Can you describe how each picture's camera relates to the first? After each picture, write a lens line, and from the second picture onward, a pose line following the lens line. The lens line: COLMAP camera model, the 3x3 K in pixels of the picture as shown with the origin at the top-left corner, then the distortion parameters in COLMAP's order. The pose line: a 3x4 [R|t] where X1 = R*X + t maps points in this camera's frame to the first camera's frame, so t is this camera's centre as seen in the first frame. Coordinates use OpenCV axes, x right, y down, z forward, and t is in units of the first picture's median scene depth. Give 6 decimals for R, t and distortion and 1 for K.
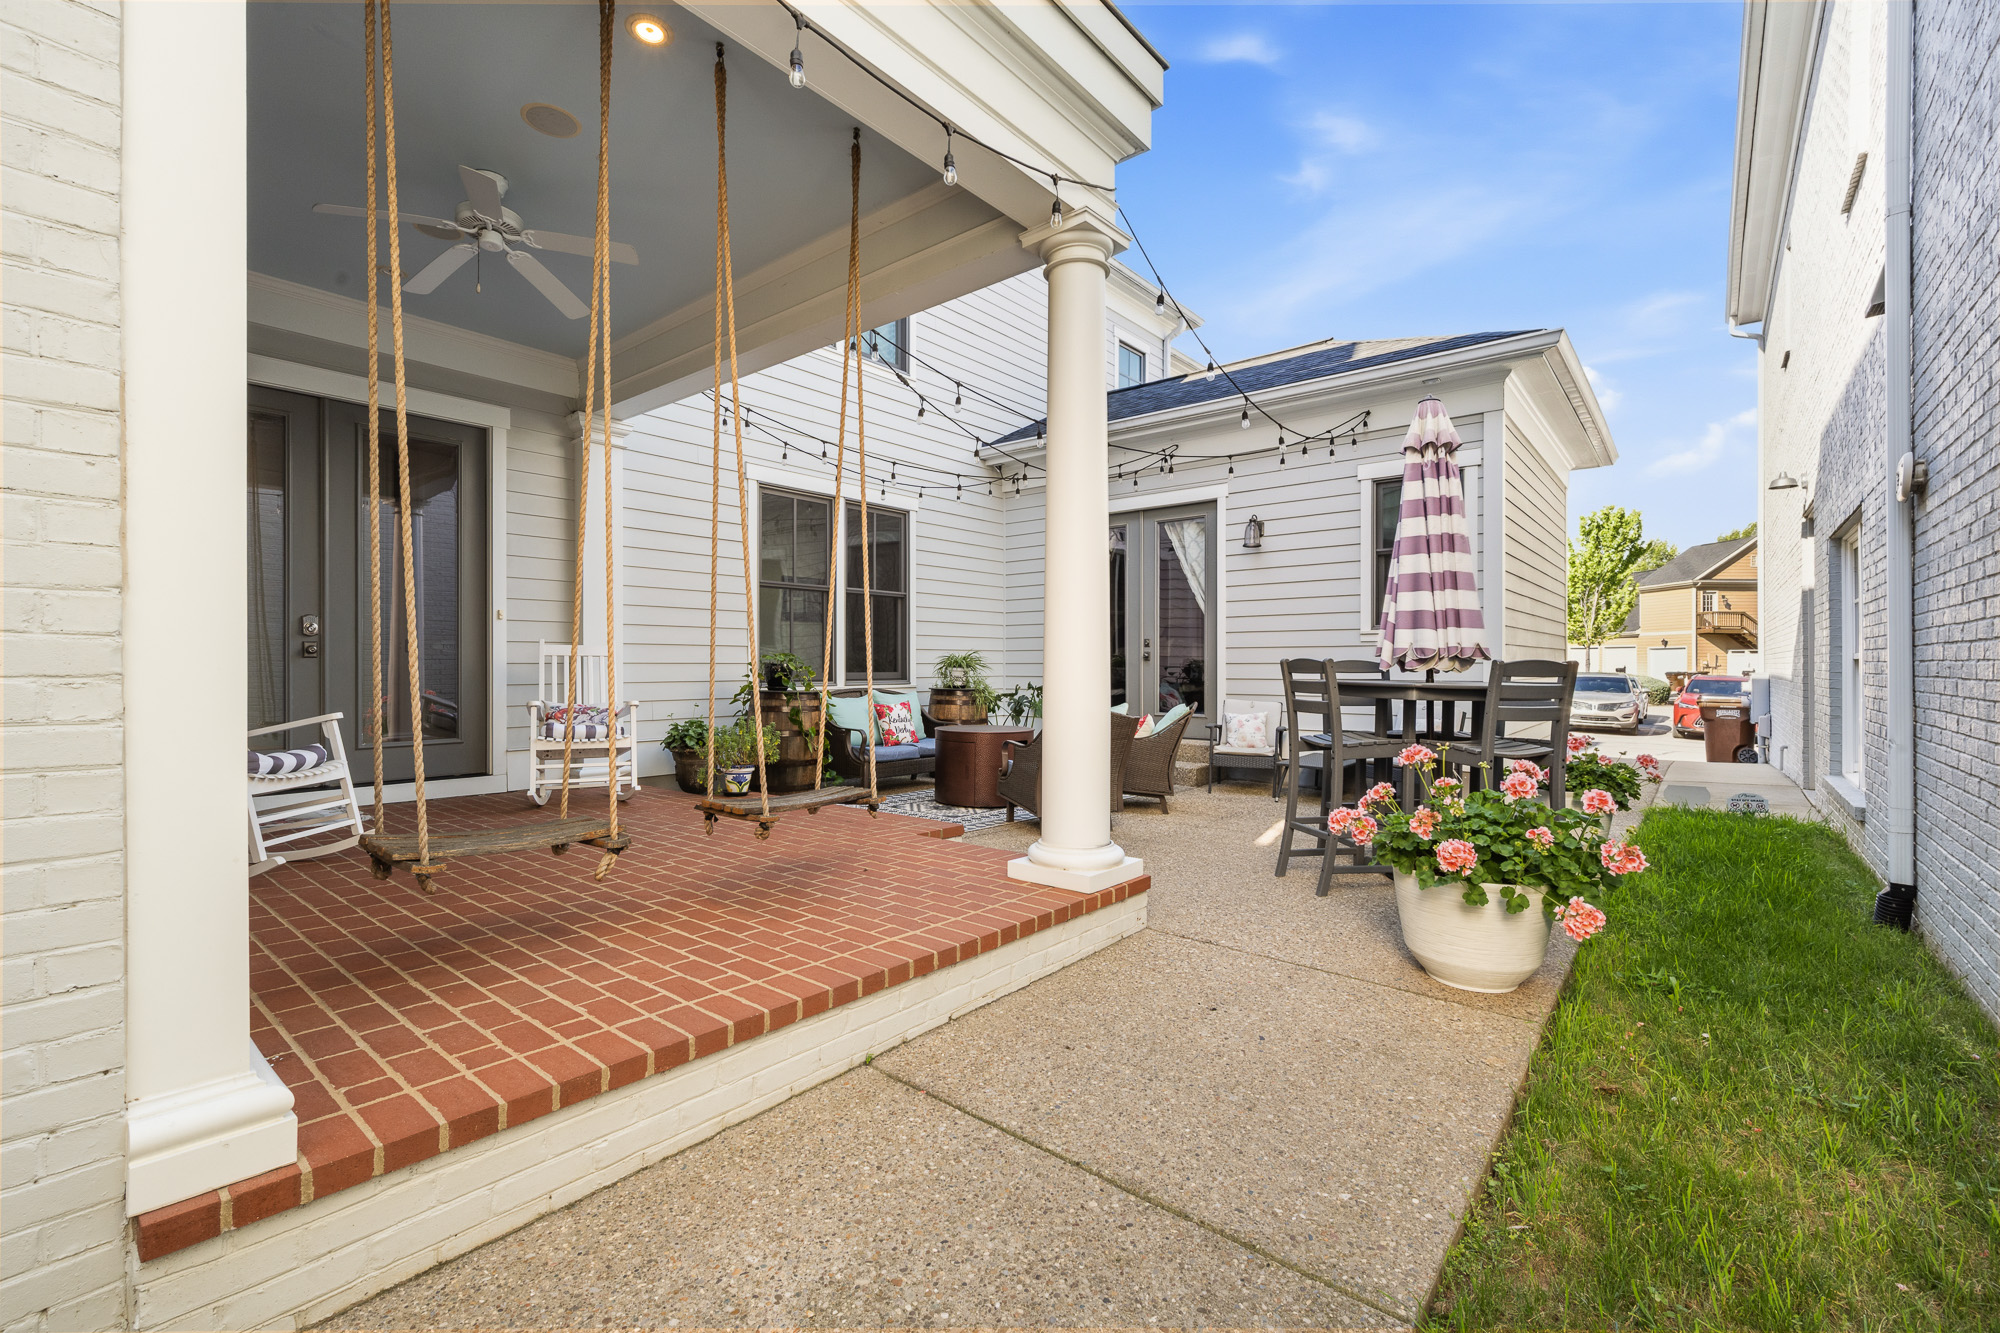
lens RADIAL K [[856.5, 0, 1000.0], [0, 856.5, 666.5], [0, 0, 1]] dist [0.000346, 0.000120]
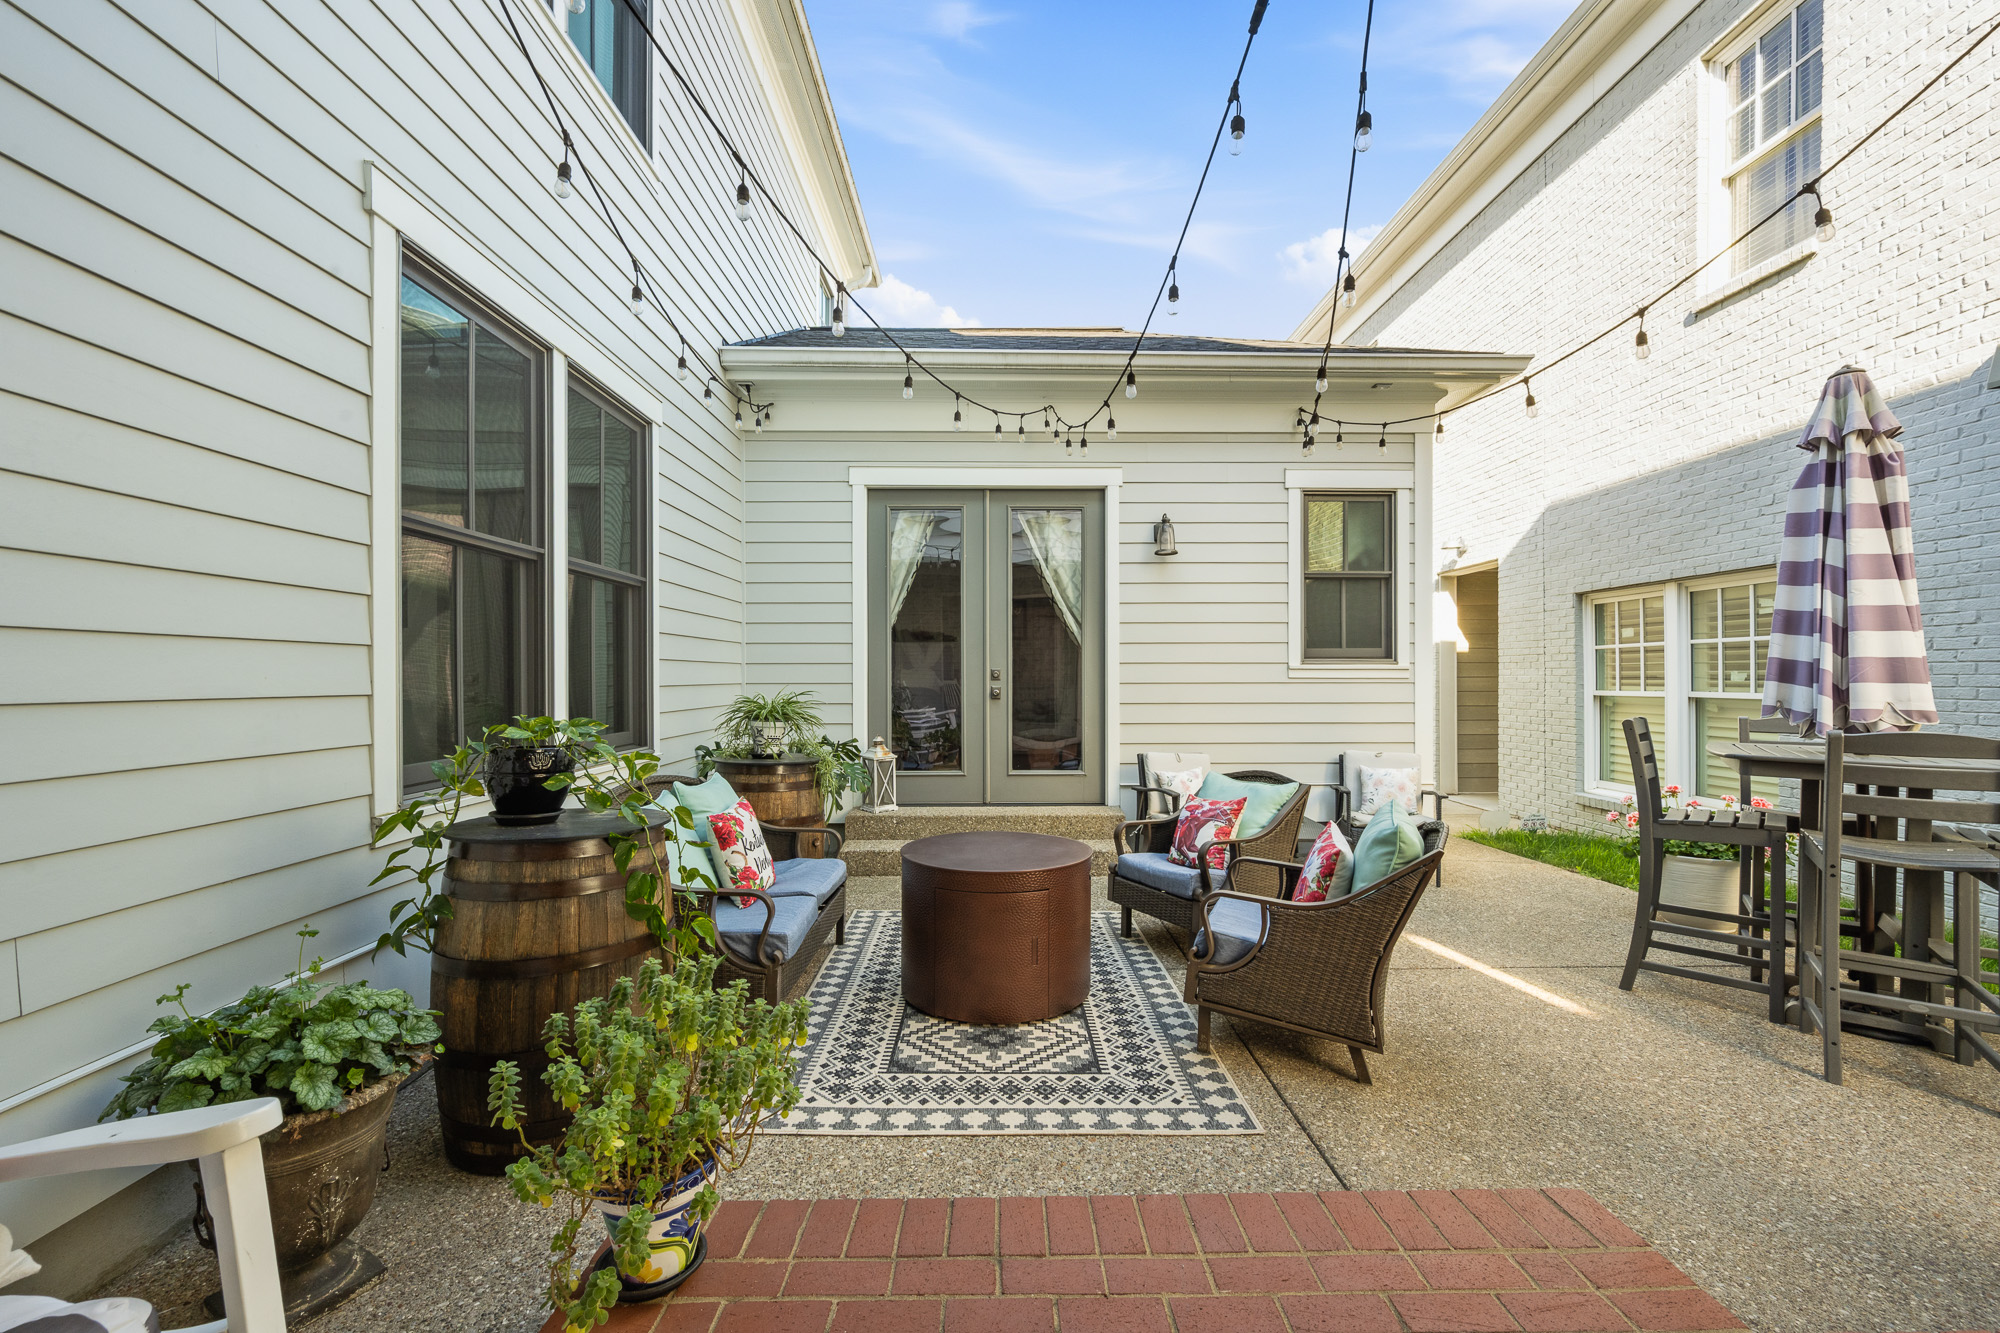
lens RADIAL K [[795.1, 0, 1003.2], [0, 795.1, 678.6], [0, 0, 1]] dist [-0.000973, -0.000024]
pose [[0.763995, -0.002000, 0.645219, -0.278417], [0.002234, 0.999997, 0.000454, -0.027263], [-0.645218, 0.001095, 0.763998, 0.532901]]
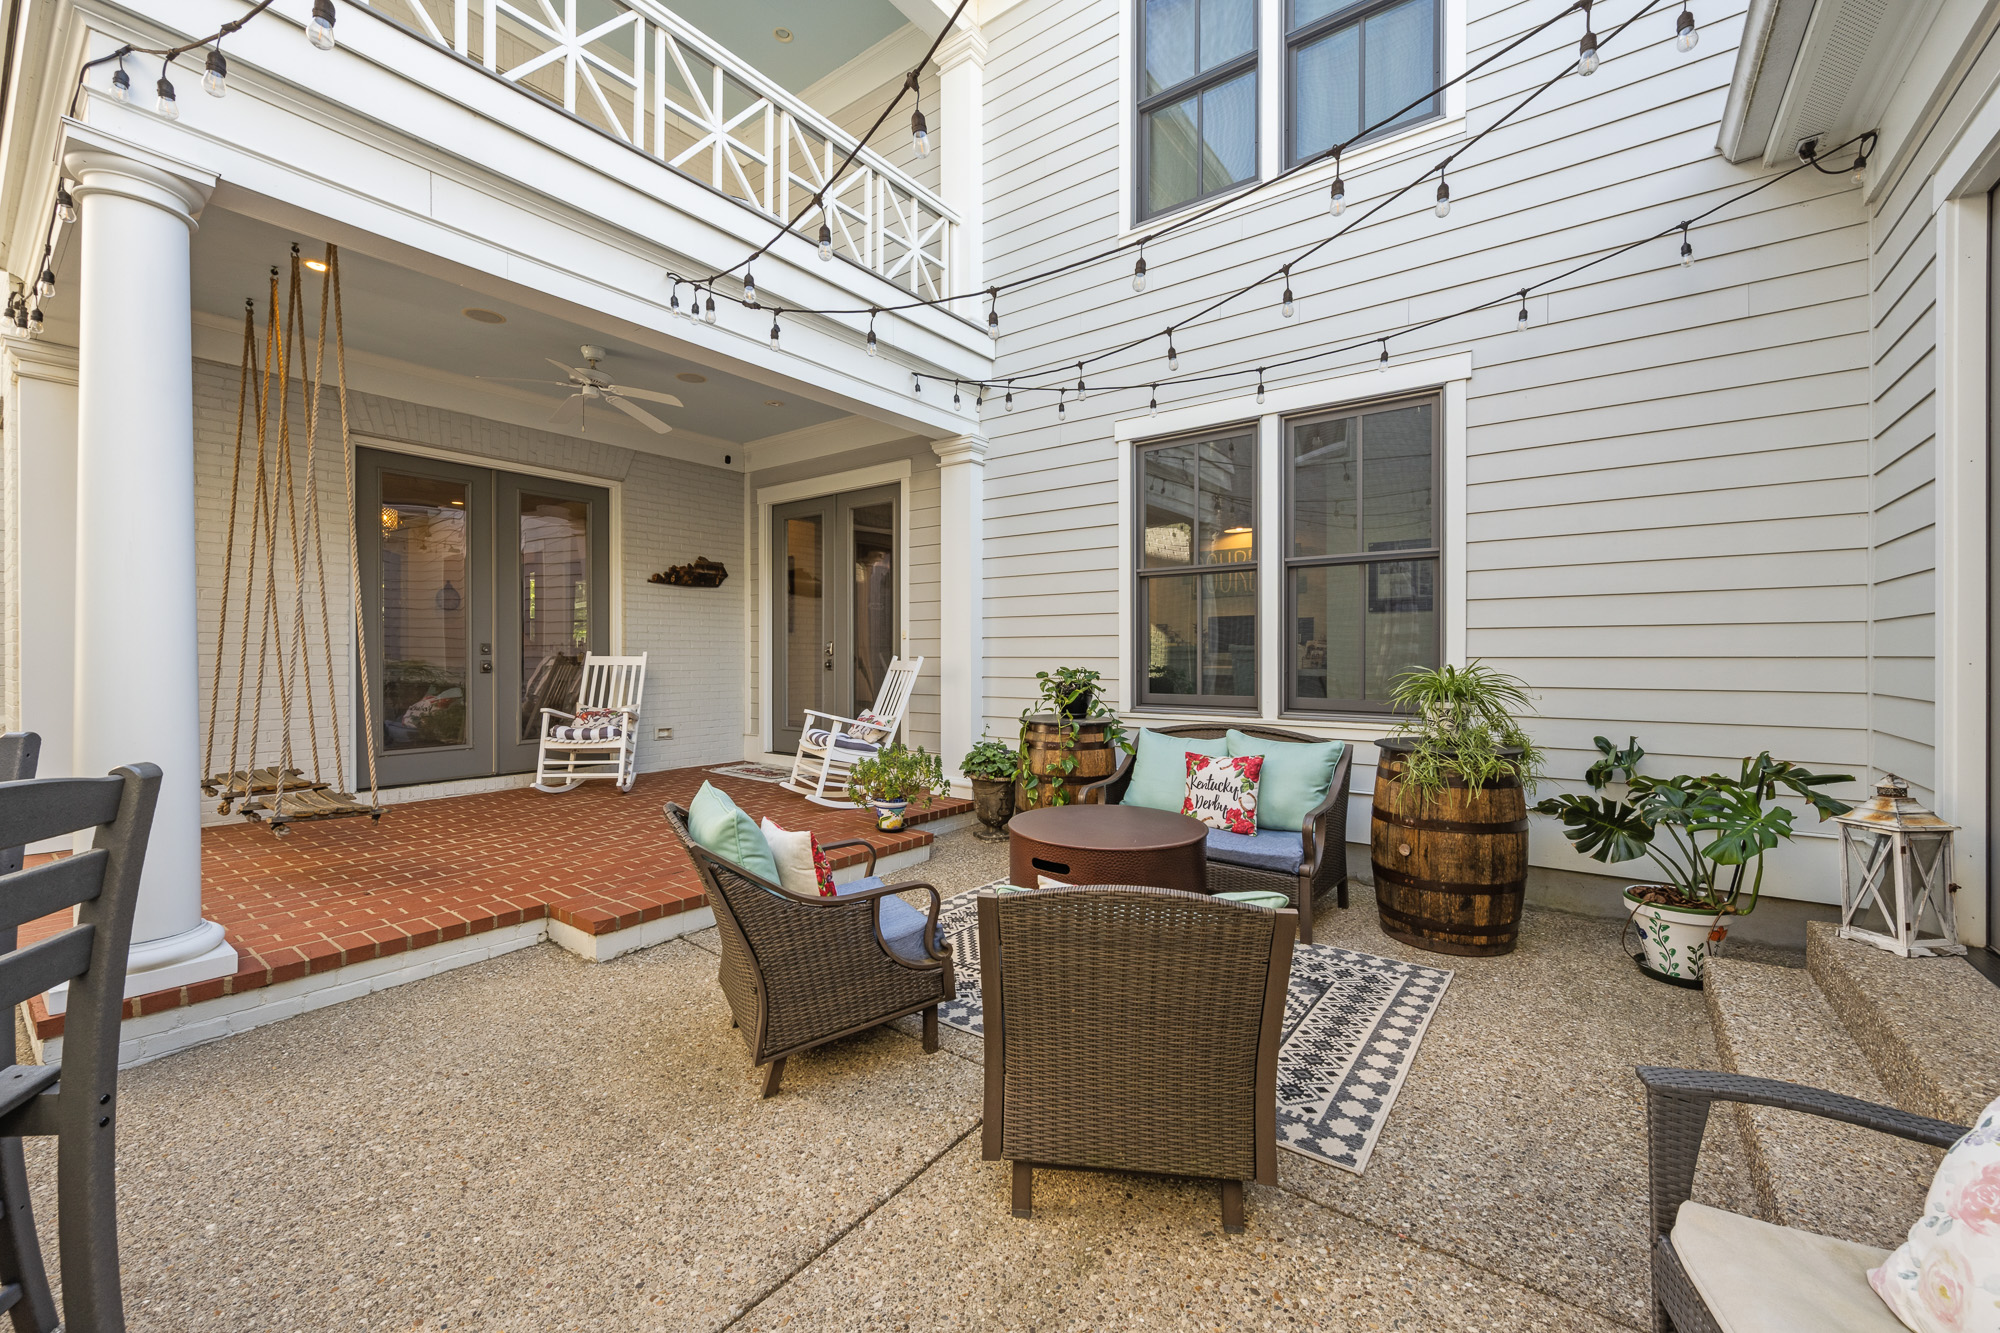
lens RADIAL K [[793.9, 0, 1010.2], [0, 793.9, 650.9], [0, 0, 1]] dist [0.000018, 0.000008]
pose [[0.057505, -0.004293, -0.998336, 0.379528], [-0.002426, 0.999987, -0.004440, -0.023628], [0.998342, 0.002677, 0.057494, 0.778440]]
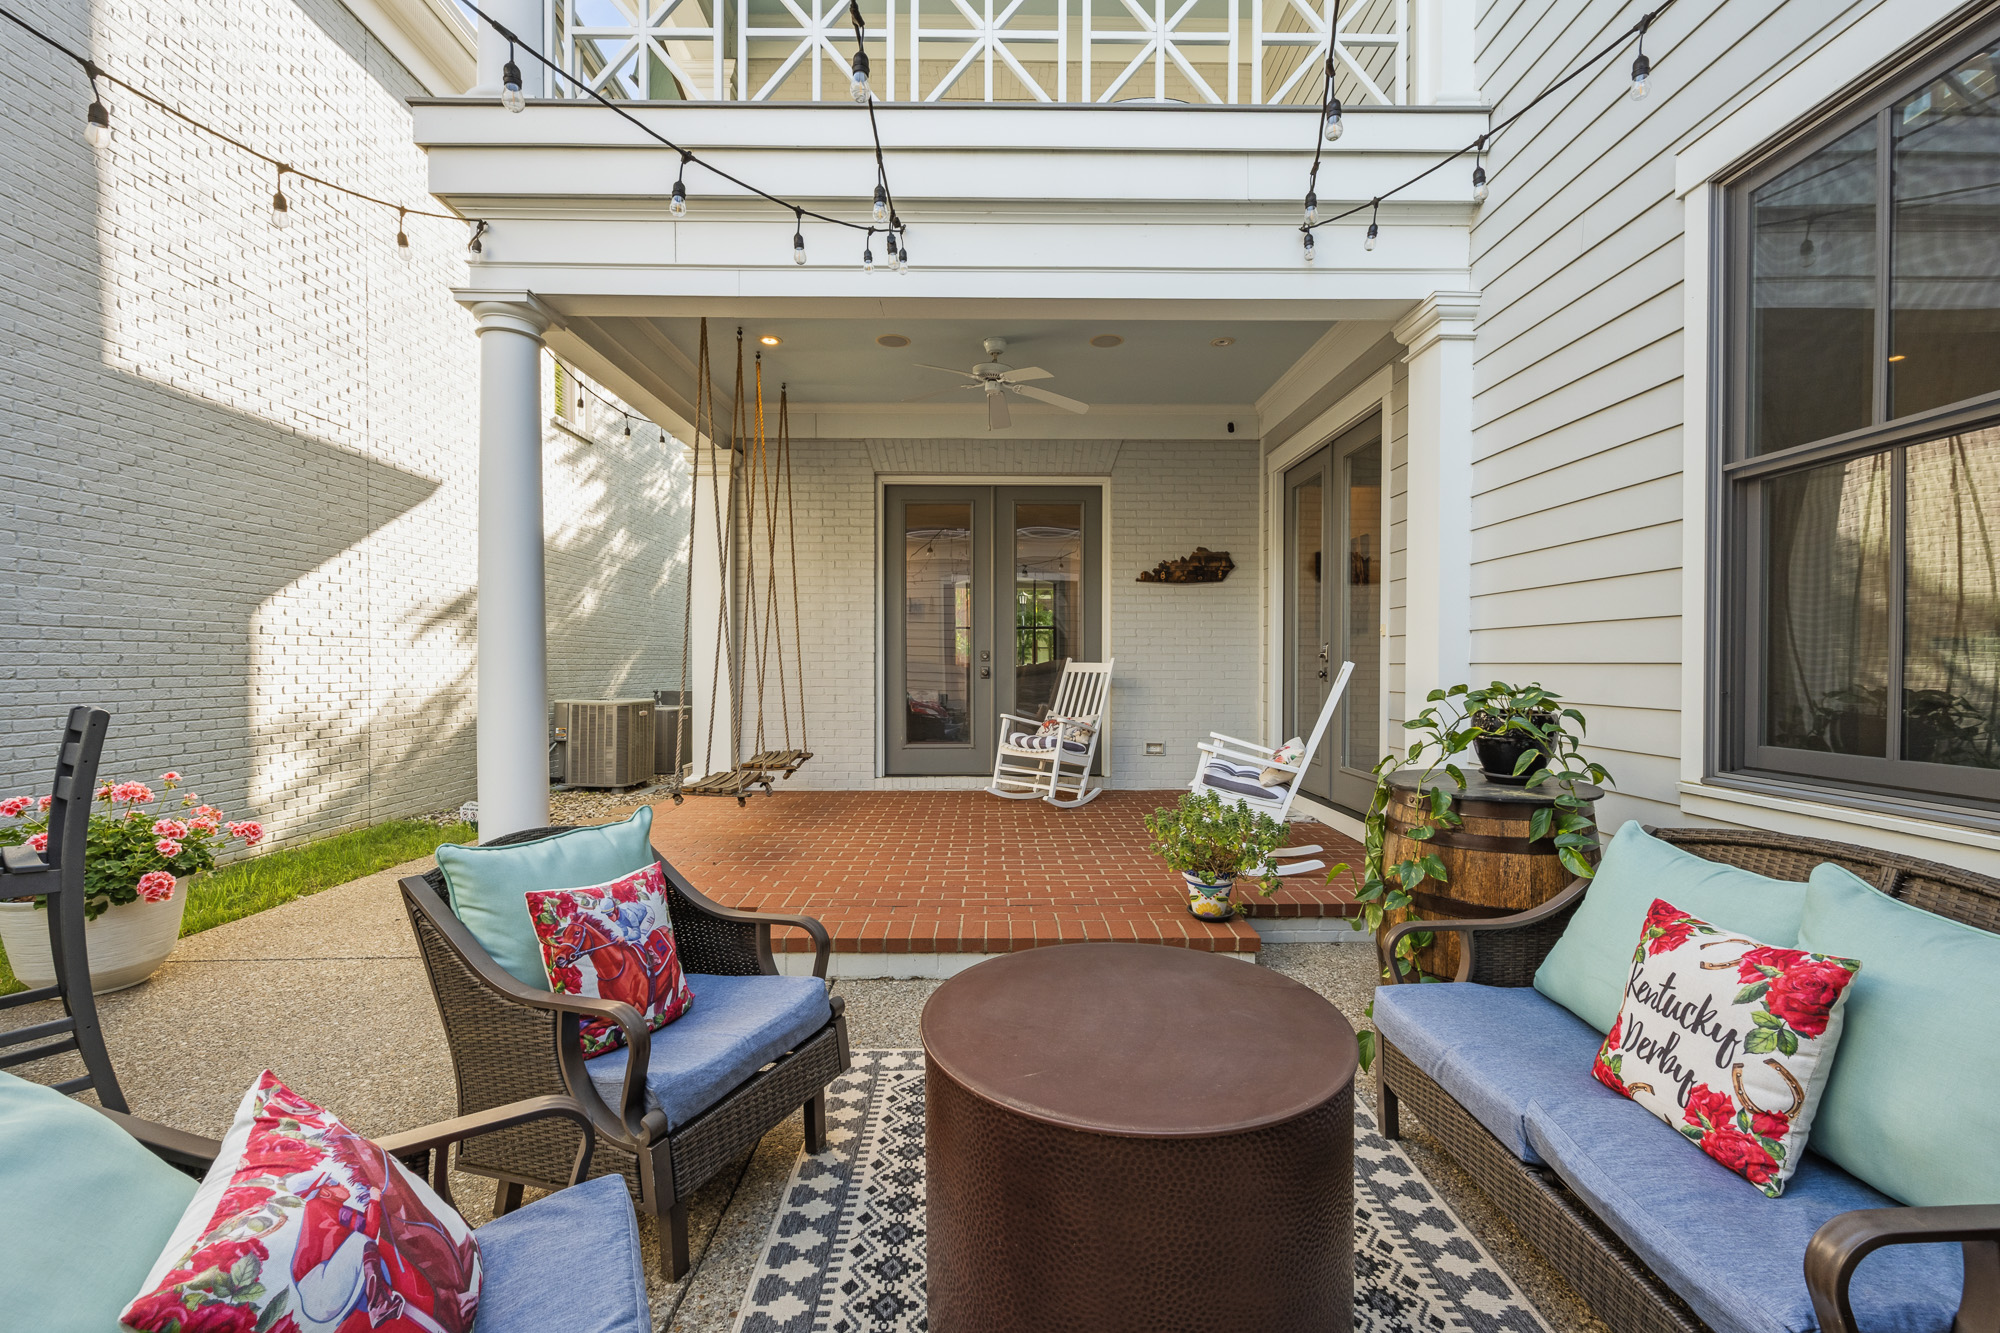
lens RADIAL K [[837.3, 0, 1005.3], [0, 837.3, 672.3], [0, 0, 1]] dist [-0.002989, -0.000028]
pose [[-0.759176, 0.007345, -0.650843, 0.135278], [-0.001108, 0.999920, 0.012576, -0.021711], [0.650884, 0.010269, -0.759108, 0.979438]]
